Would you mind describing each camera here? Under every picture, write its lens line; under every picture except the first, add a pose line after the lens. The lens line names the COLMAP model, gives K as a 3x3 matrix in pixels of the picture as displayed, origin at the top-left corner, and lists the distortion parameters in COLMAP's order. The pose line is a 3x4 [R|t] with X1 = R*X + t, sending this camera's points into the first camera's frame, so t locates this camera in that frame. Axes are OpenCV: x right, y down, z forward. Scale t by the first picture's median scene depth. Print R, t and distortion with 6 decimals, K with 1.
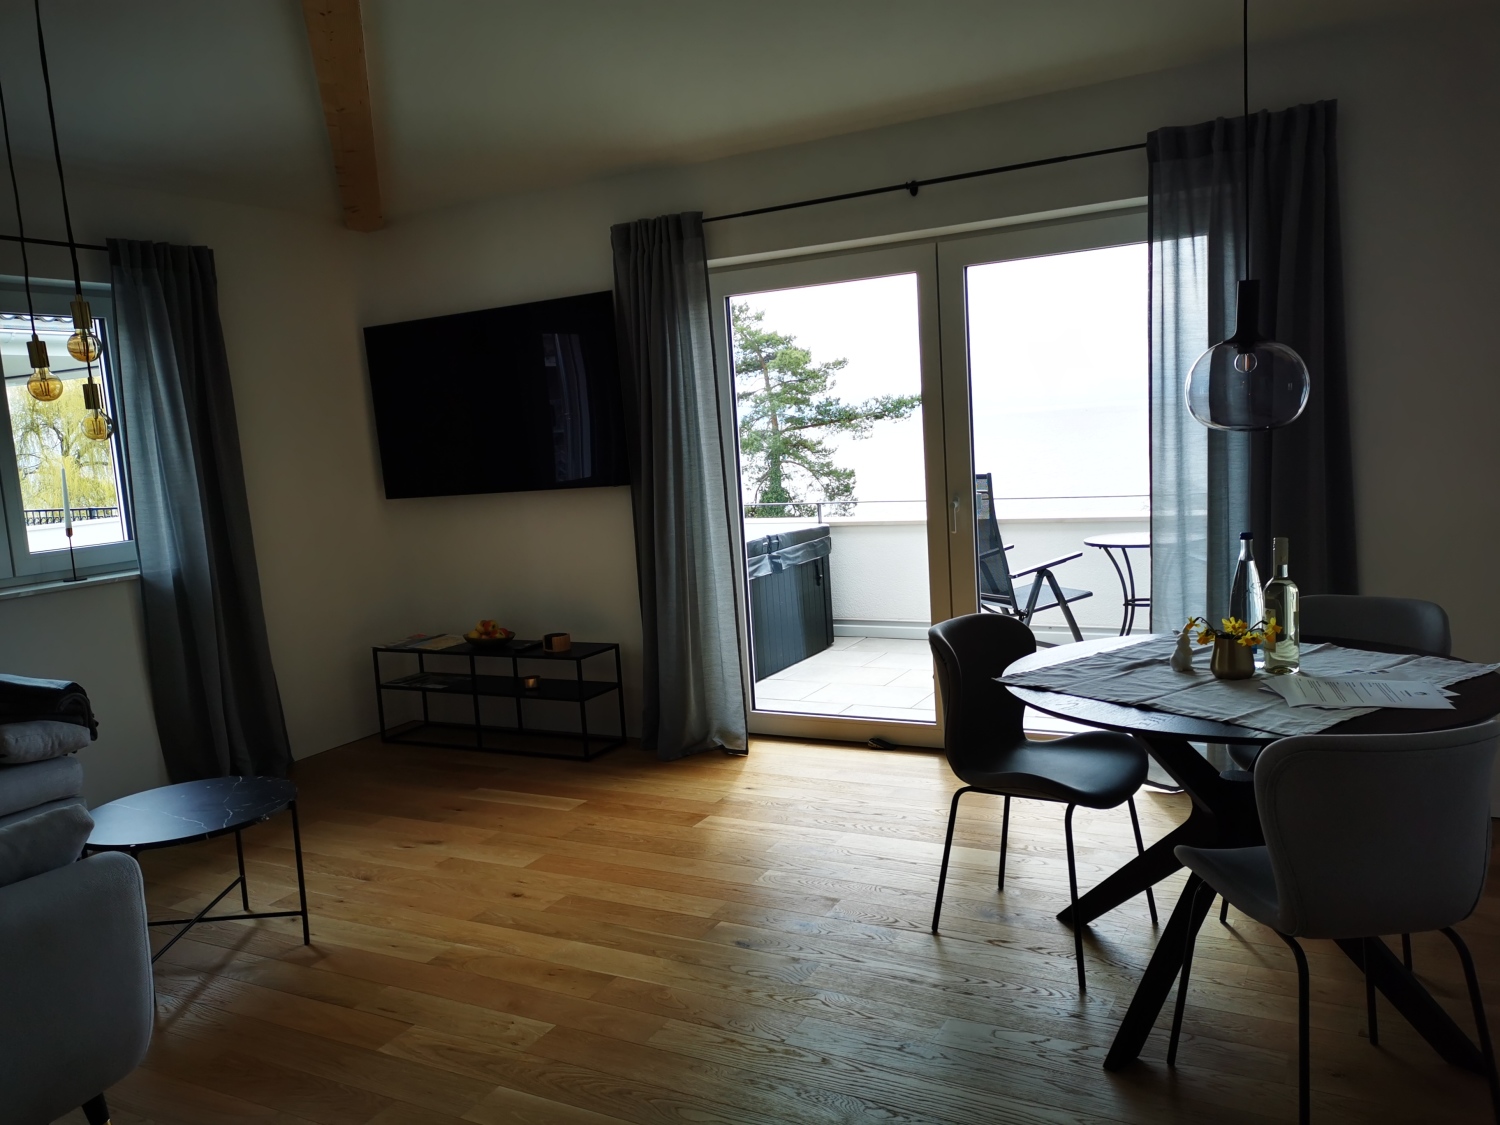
lens RADIAL K [[1156.1, 0, 750.0], [0, 1156.1, 562.5], [0, 0, 1]] dist [0.076571, -0.058650]
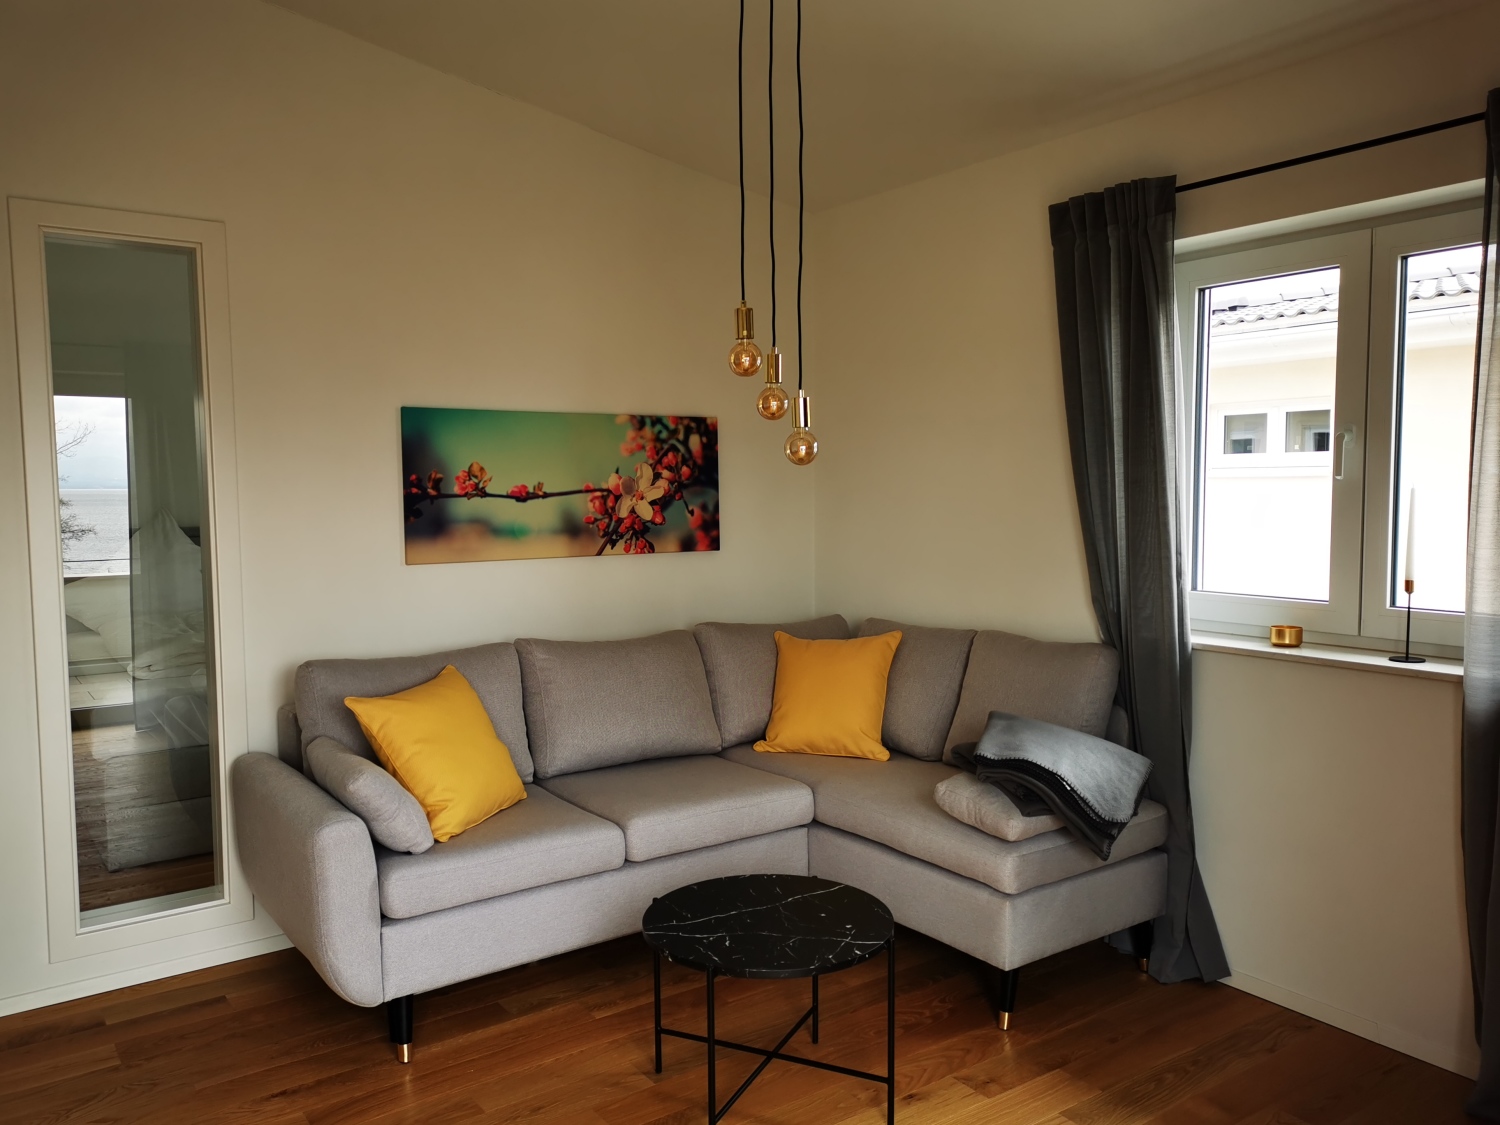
lens RADIAL K [[1156.1, 0, 750.0], [0, 1156.1, 562.5], [0, 0, 1]] dist [0.076571, -0.058650]
pose [[-0.426286, 0.135396, -0.894398, 0.157999], [-0.072124, 0.980500, 0.182806, -0.131730], [0.901709, 0.142436, -0.408208, 0.942082]]
